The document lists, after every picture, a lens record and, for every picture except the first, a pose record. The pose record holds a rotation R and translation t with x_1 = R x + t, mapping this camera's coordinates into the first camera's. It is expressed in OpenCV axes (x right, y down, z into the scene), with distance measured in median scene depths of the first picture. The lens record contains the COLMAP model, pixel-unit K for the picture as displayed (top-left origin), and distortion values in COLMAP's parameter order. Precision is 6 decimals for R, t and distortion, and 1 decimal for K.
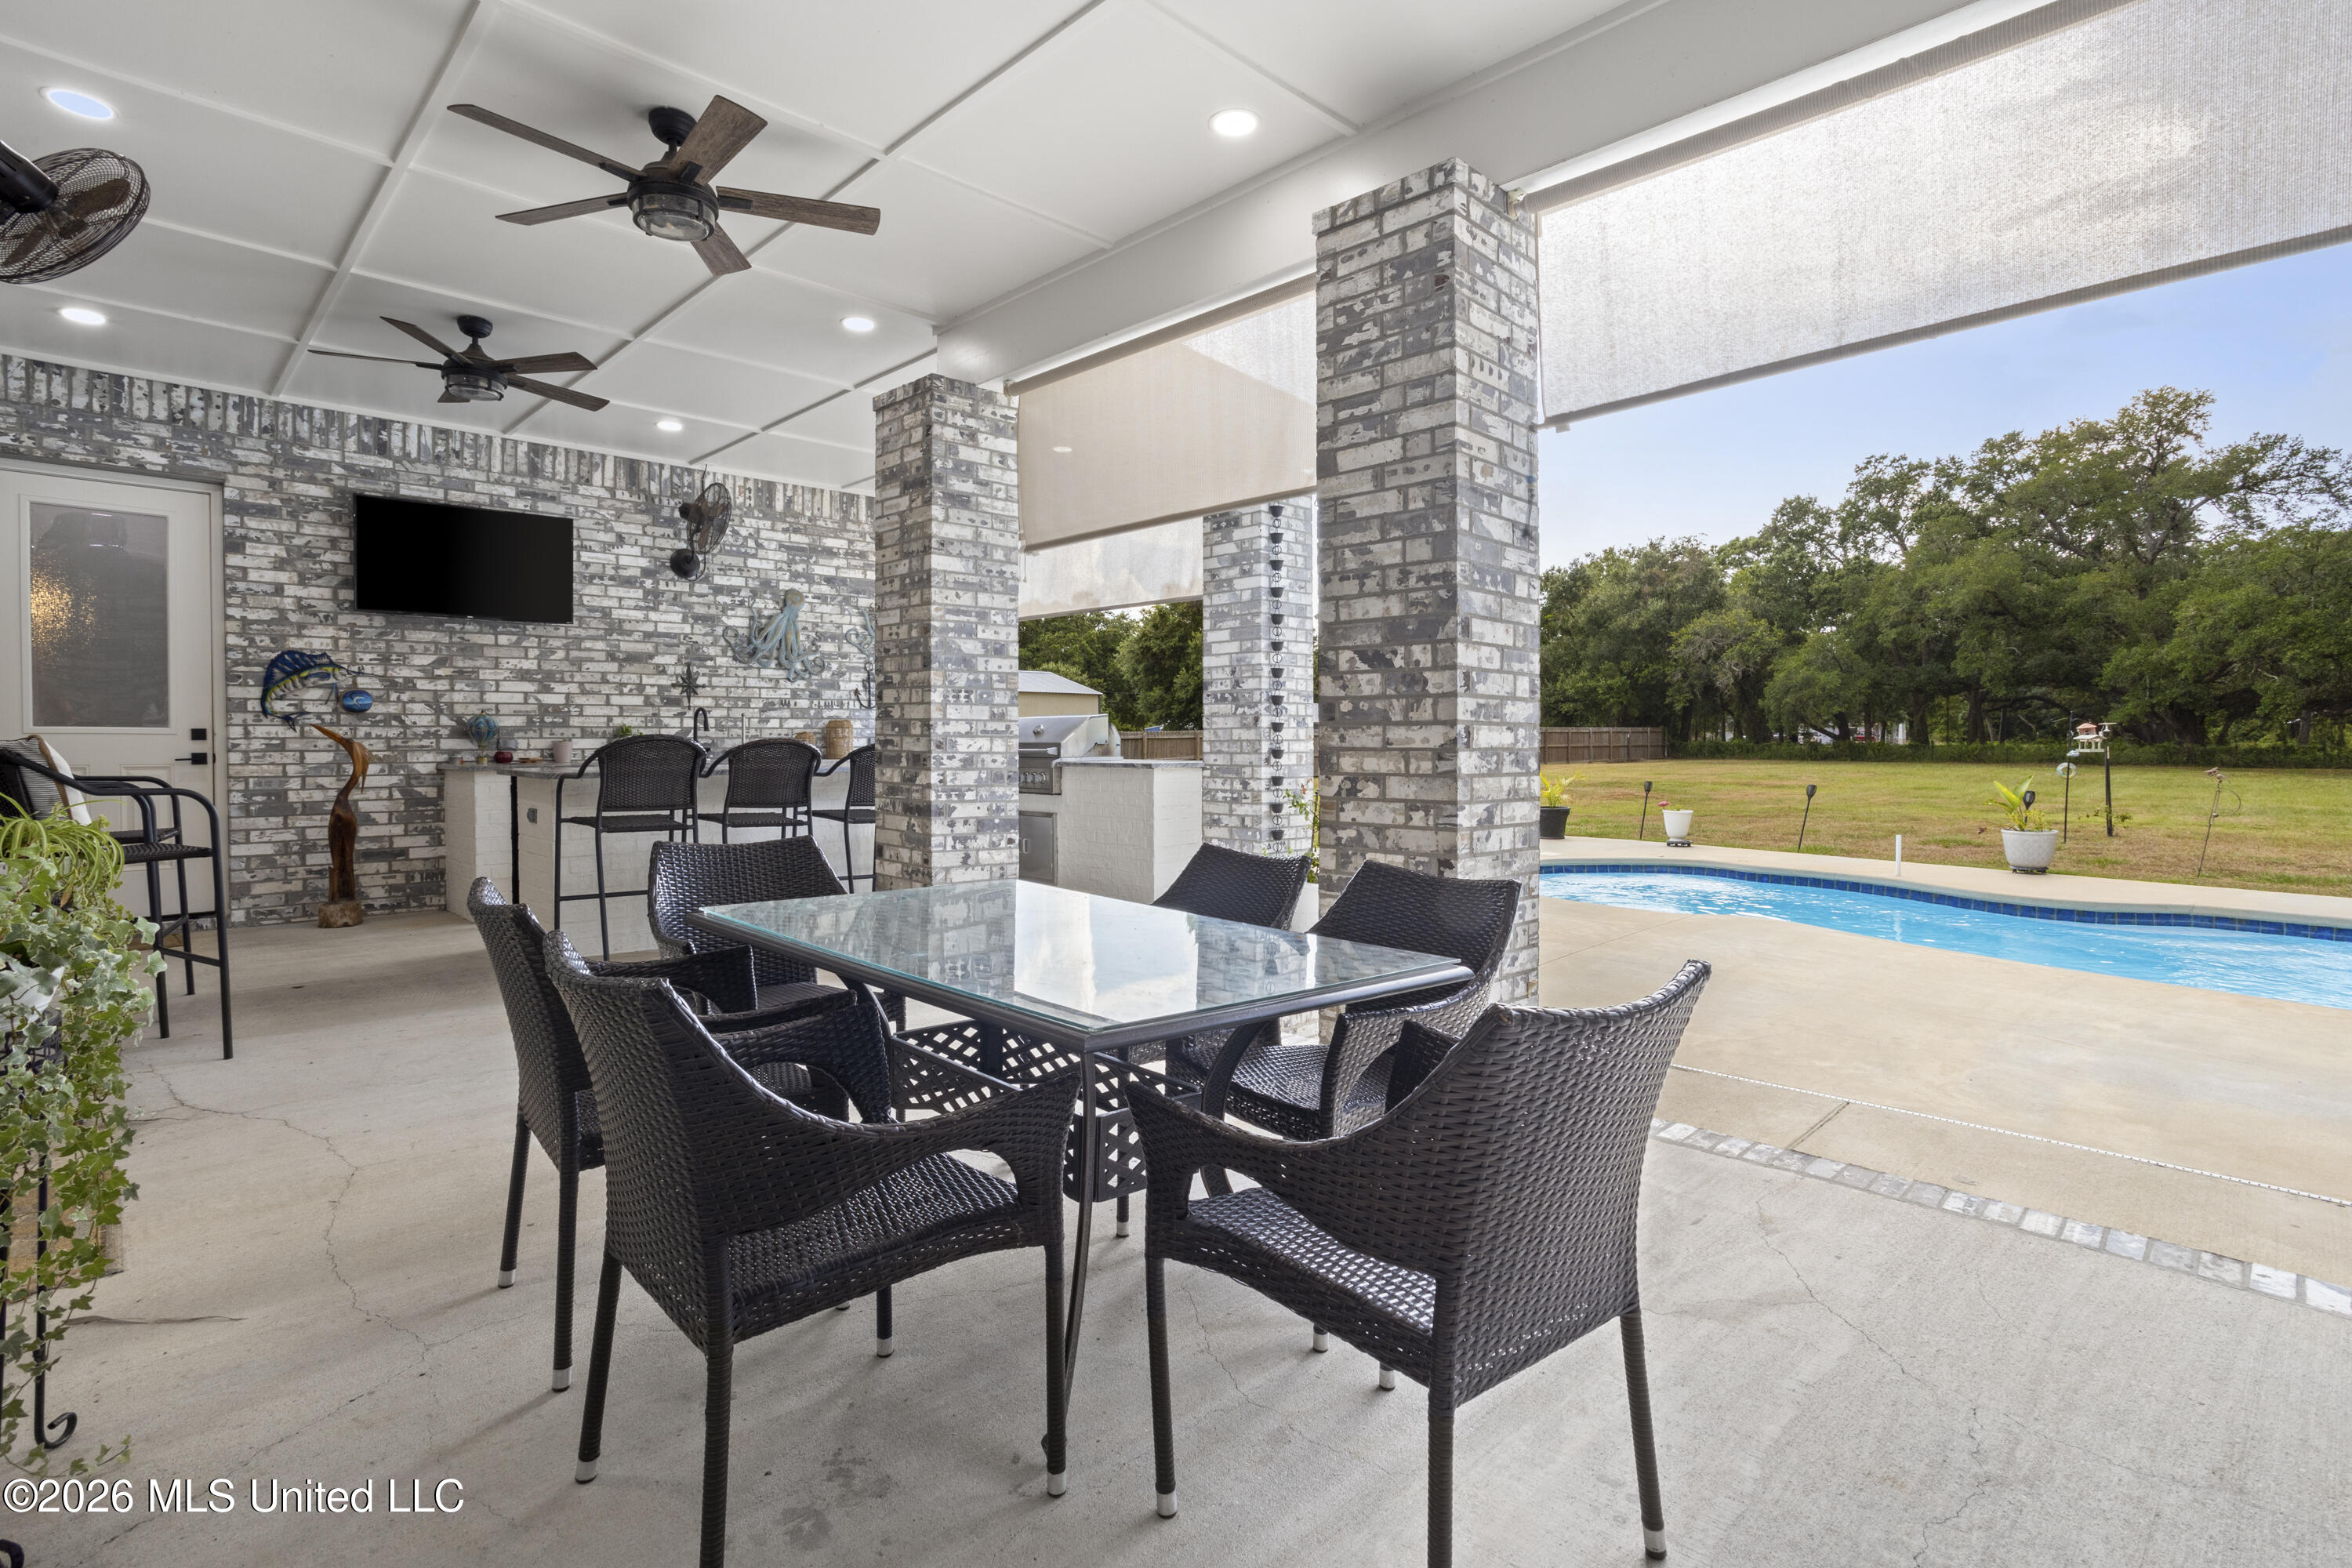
lens RADIAL K [[1134.6, 0, 1164.5], [0, 1134.6, 756.6], [0, 0, 1]] dist [-0.041698, 0.024256]
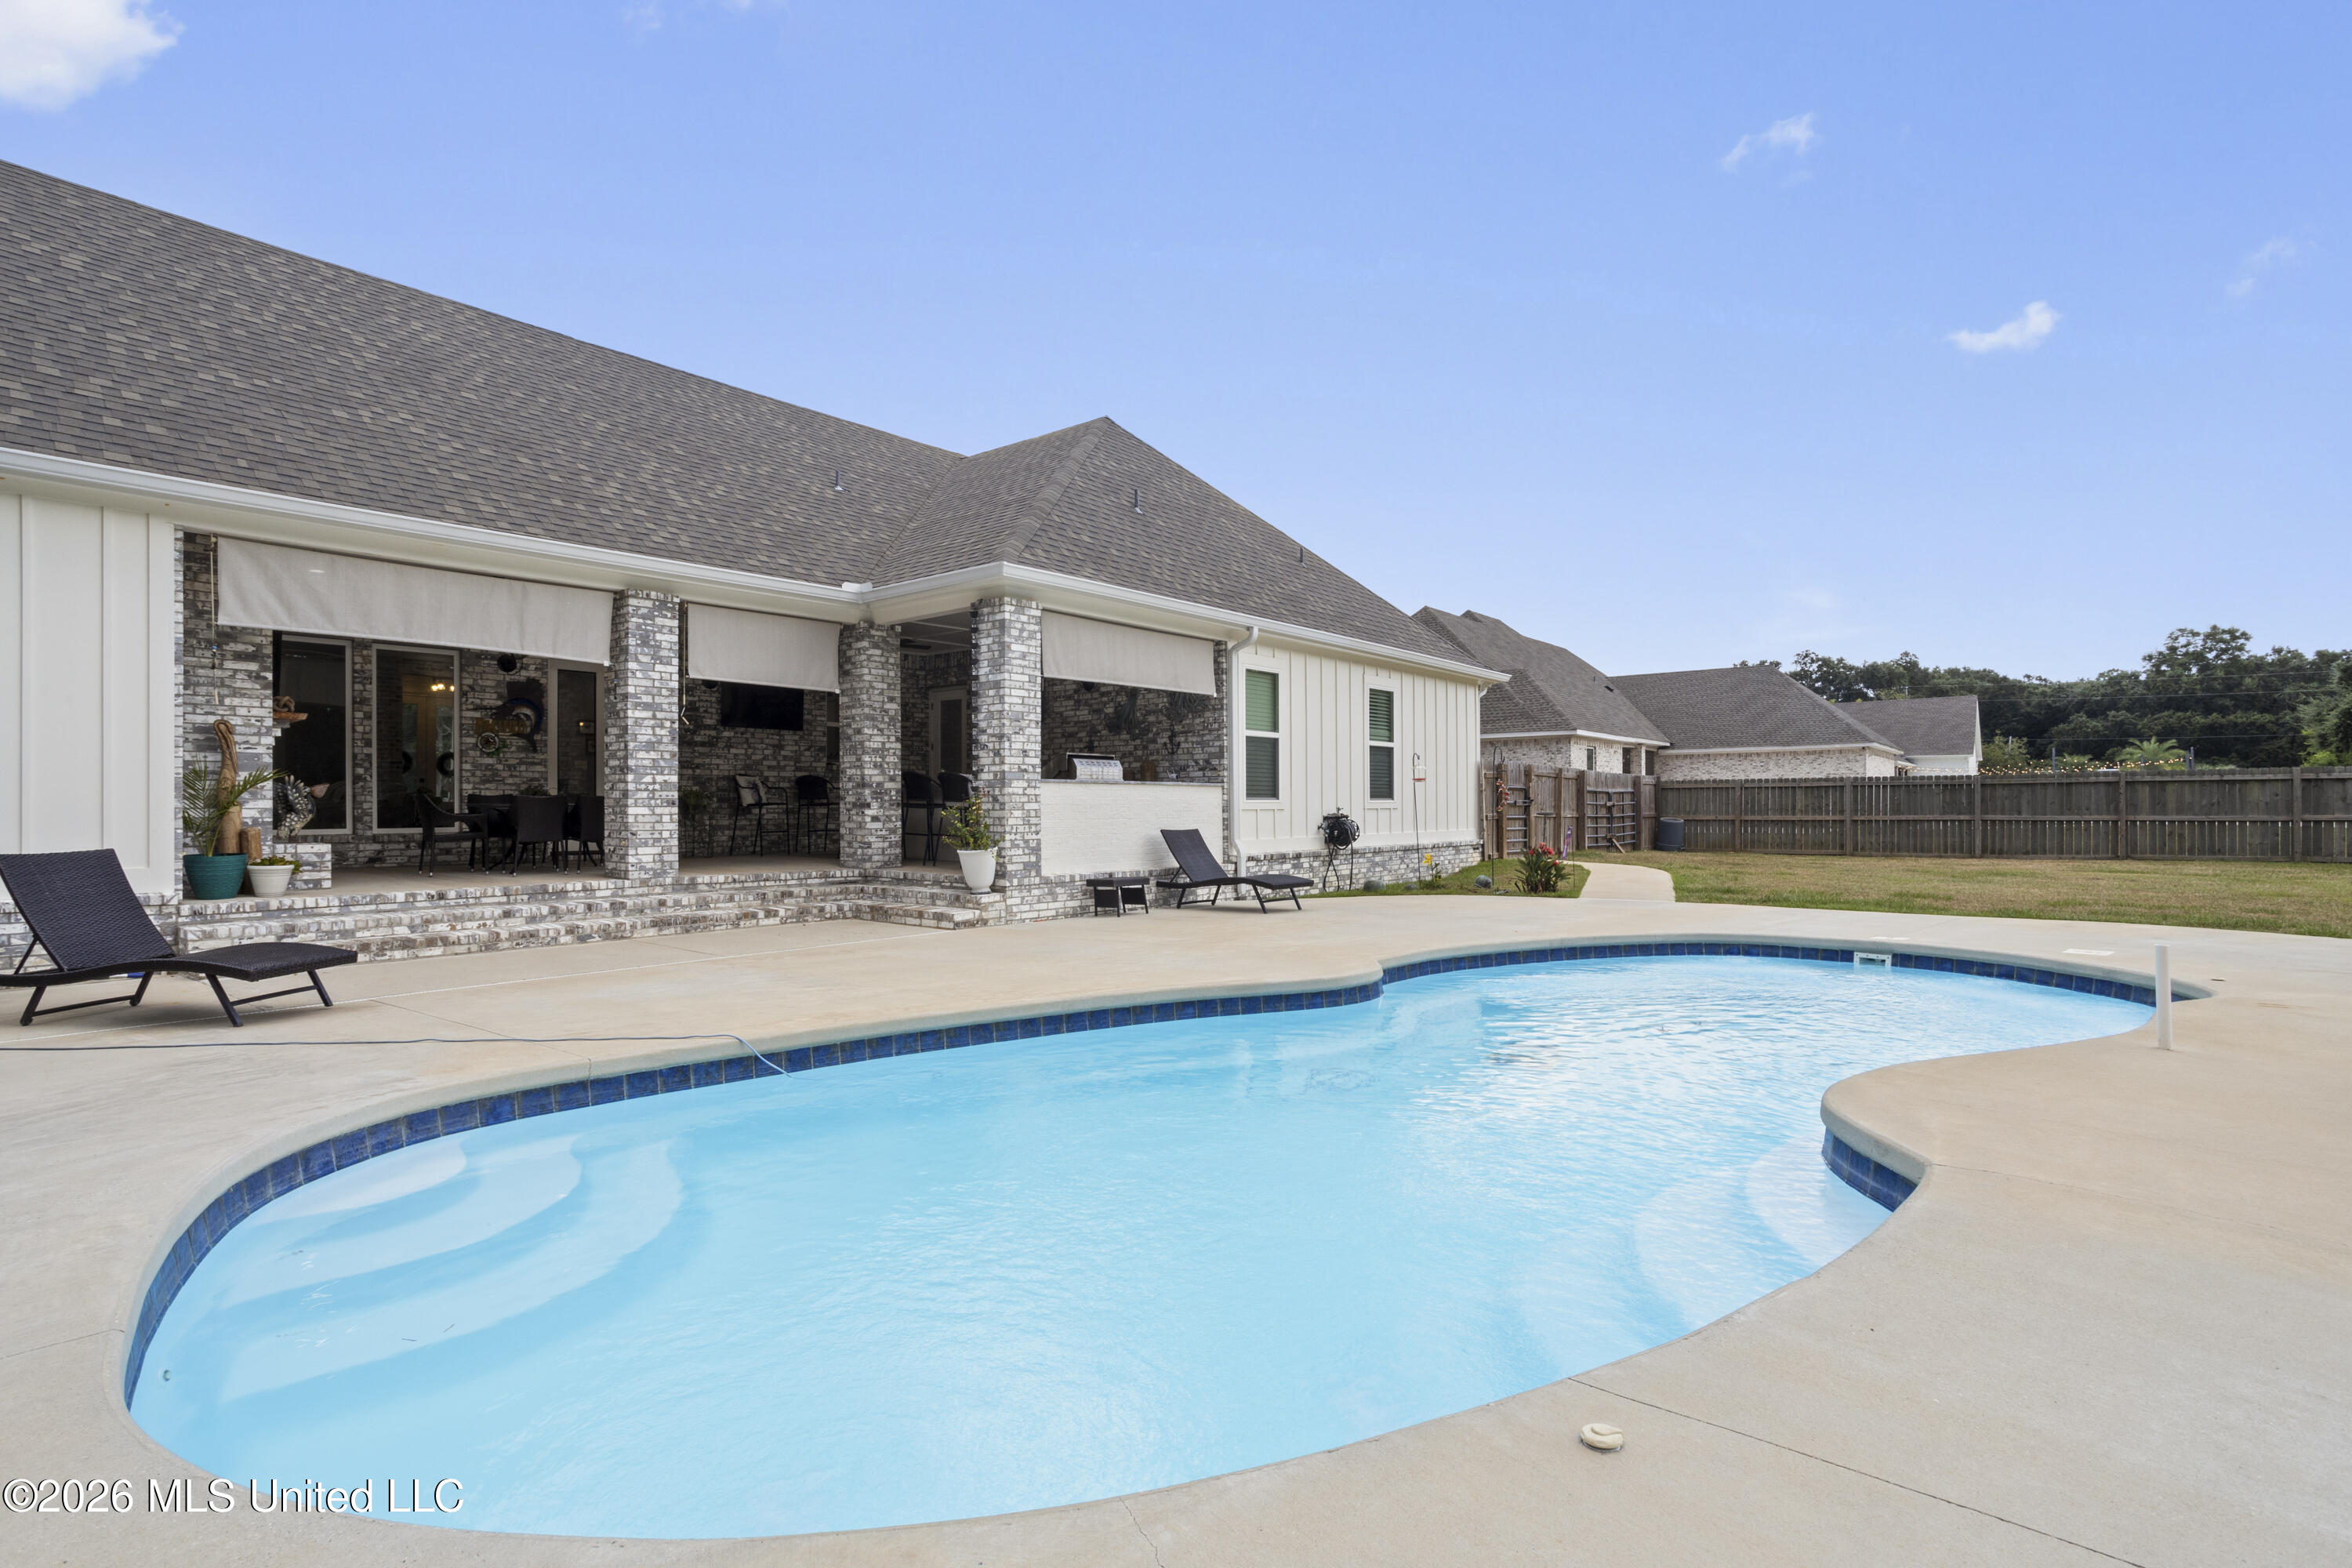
lens RADIAL K [[1134.6, 0, 1154.5], [0, 1134.6, 801.3], [0, 0, 1]] dist [-0.041698, 0.024256]
pose [[0.109618, -0.005577, -0.993958, 1.780390], [-0.010889, 0.999918, -0.006811, 0.048265], [0.993914, 0.011570, 0.109549, 1.060365]]
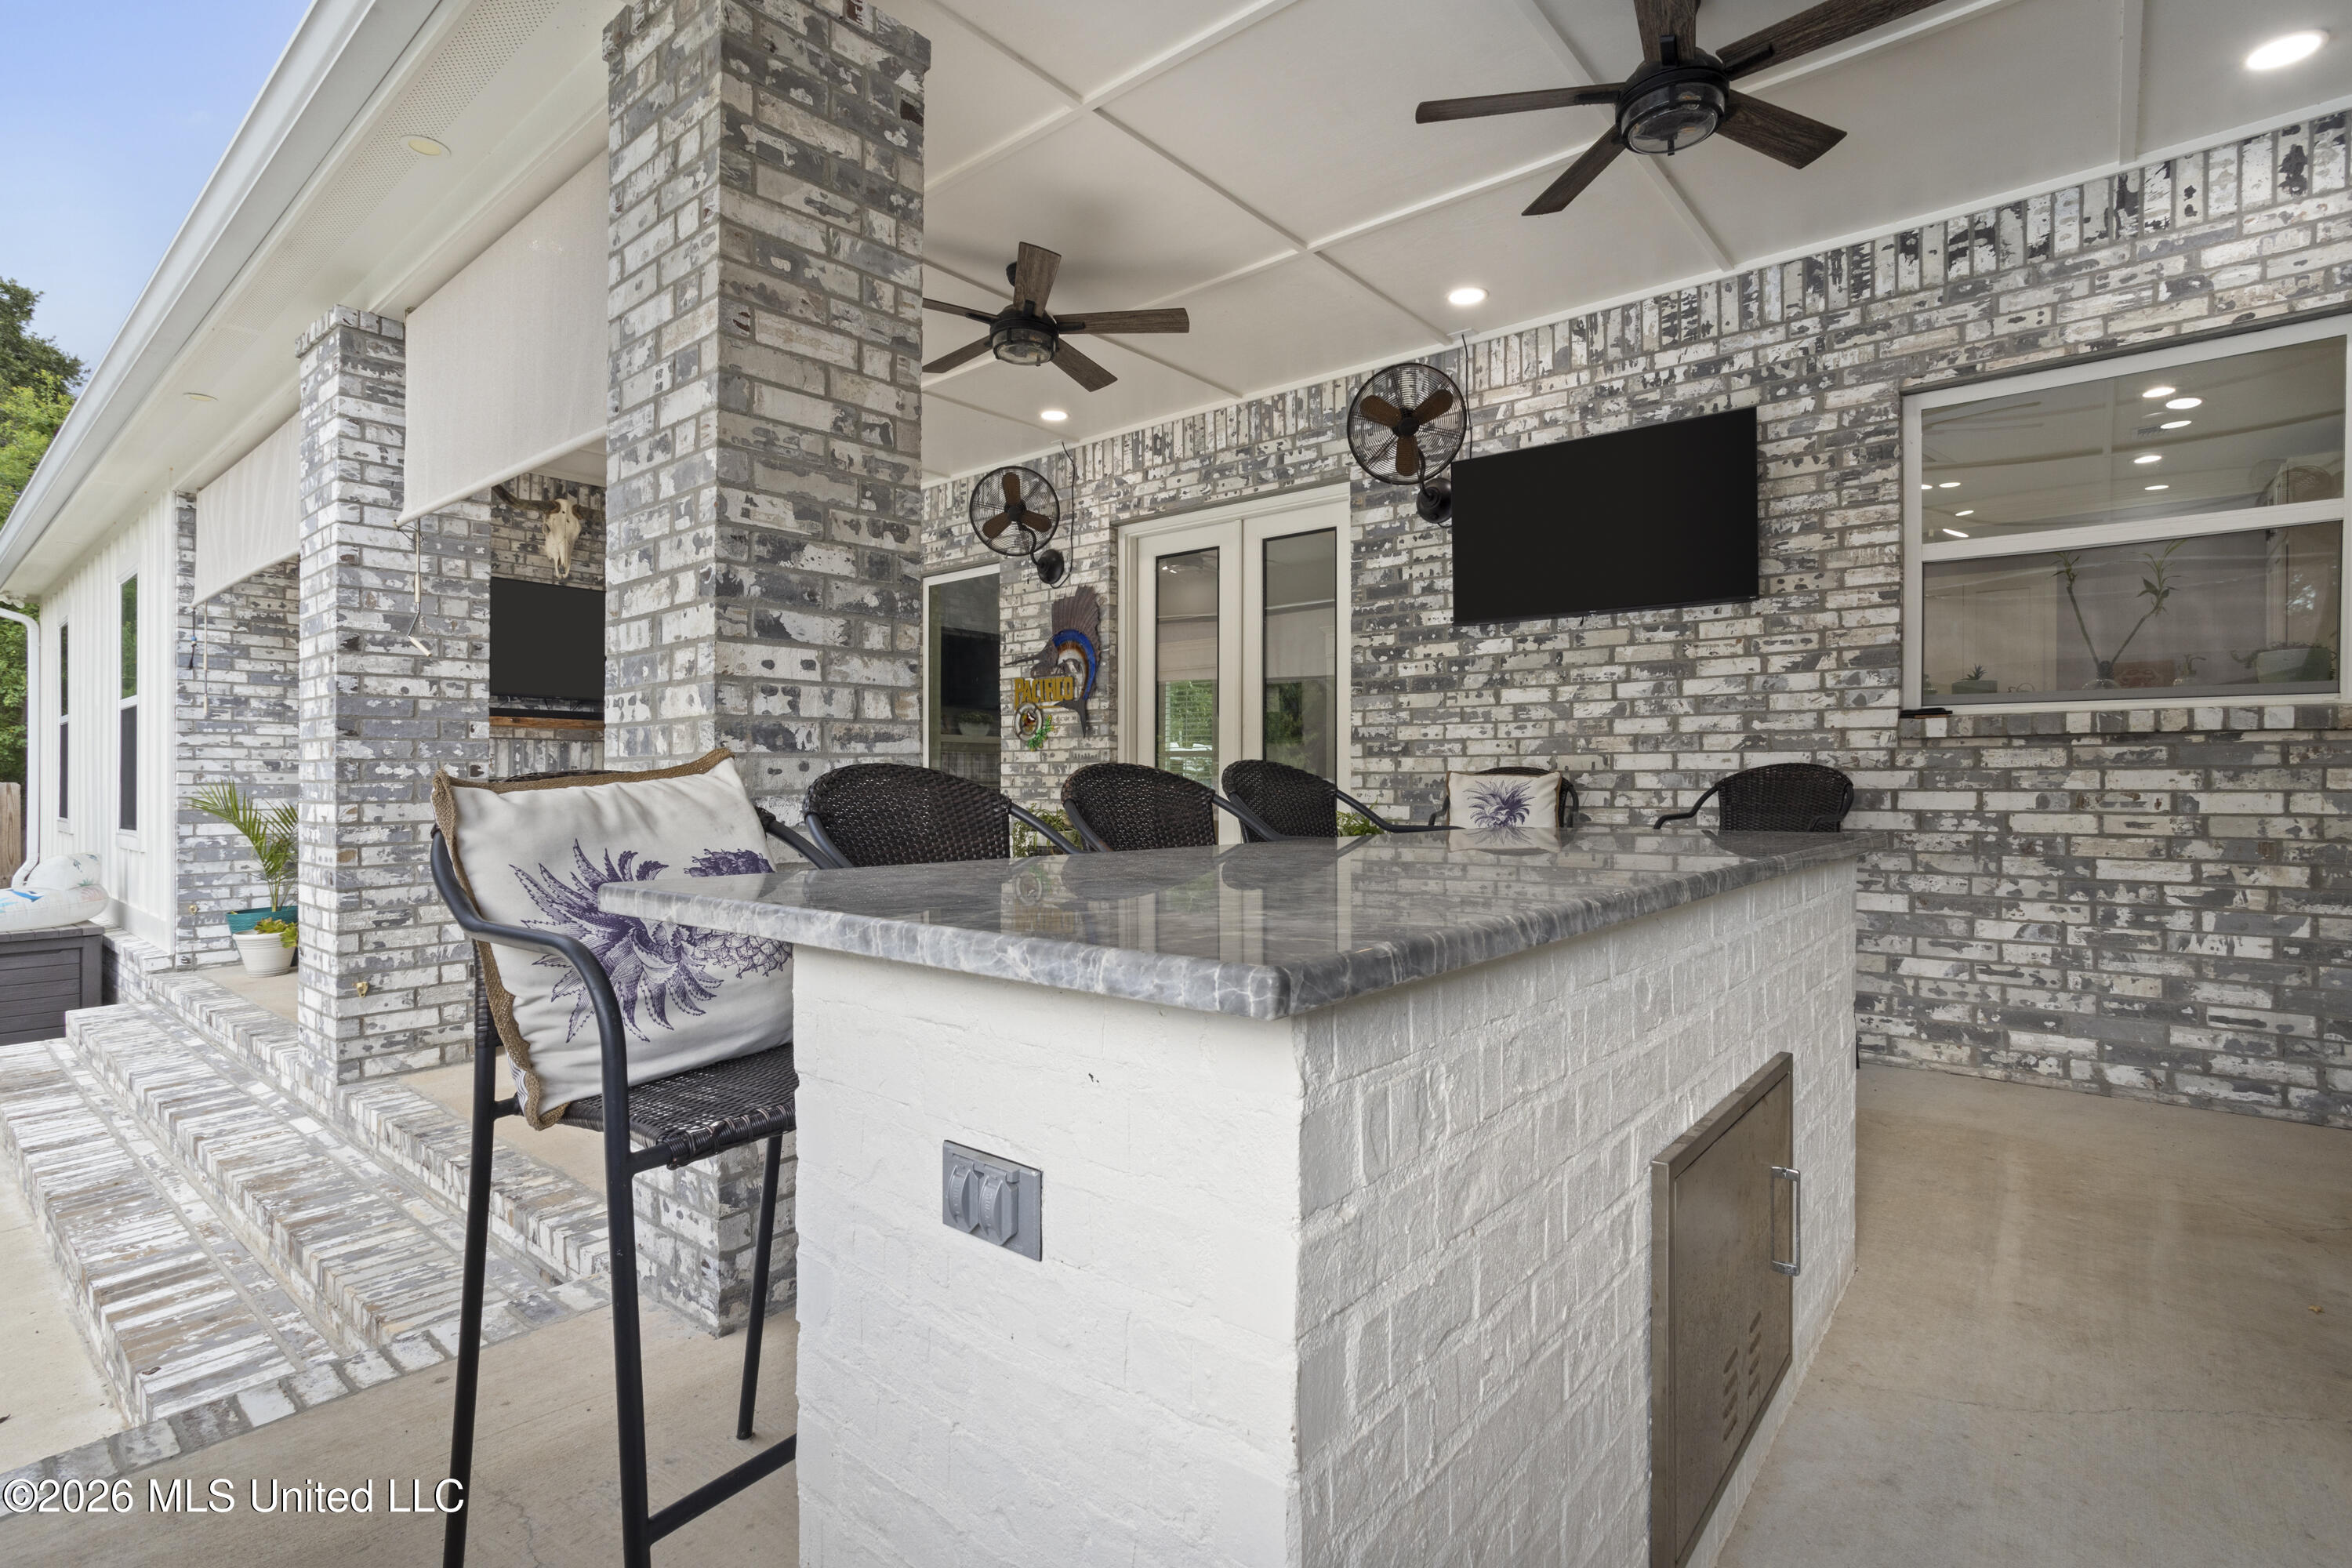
lens RADIAL K [[1134.6, 0, 1188.1], [0, 1134.6, 789.7], [0, 0, 1]] dist [-0.041698, 0.024256]
pose [[-0.993206, 0.001223, -0.116367, -0.245426], [-0.001109, 0.999800, 0.019975, -0.011600], [0.116368, 0.019968, -0.993005, 1.178941]]
